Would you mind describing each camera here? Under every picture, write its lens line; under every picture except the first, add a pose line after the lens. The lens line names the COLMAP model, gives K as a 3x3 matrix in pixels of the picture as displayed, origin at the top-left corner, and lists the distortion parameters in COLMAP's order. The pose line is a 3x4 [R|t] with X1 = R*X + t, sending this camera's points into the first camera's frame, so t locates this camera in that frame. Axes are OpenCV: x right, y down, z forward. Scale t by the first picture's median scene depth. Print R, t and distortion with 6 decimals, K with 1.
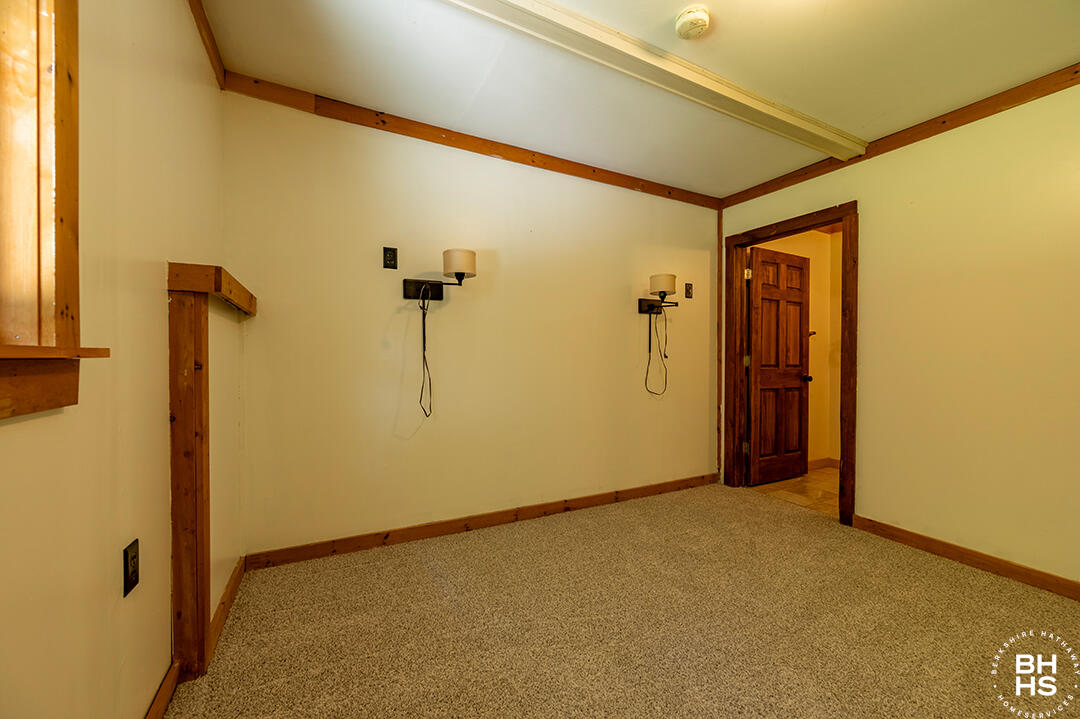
lens RADIAL K [[426.3, 0, 542.0], [0, 426.3, 358.6], [0, 0, 1]] dist [-0.000621, 0.000027]
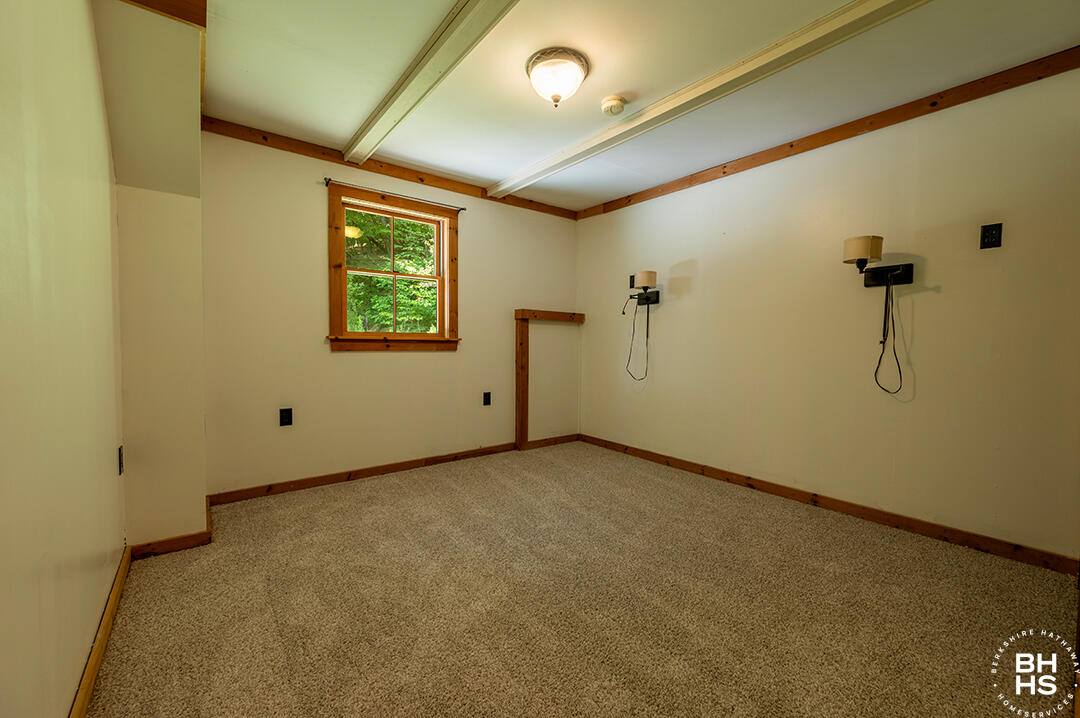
lens RADIAL K [[426.3, 0, 538.8], [0, 426.3, 356.0], [0, 0, 1]] dist [-0.000621, 0.000027]
pose [[0.183100, 0.031217, -0.982599, 1.141618], [-0.012700, 0.999487, 0.029387, 0.006626], [0.983012, 0.007099, 0.183403, 0.327607]]
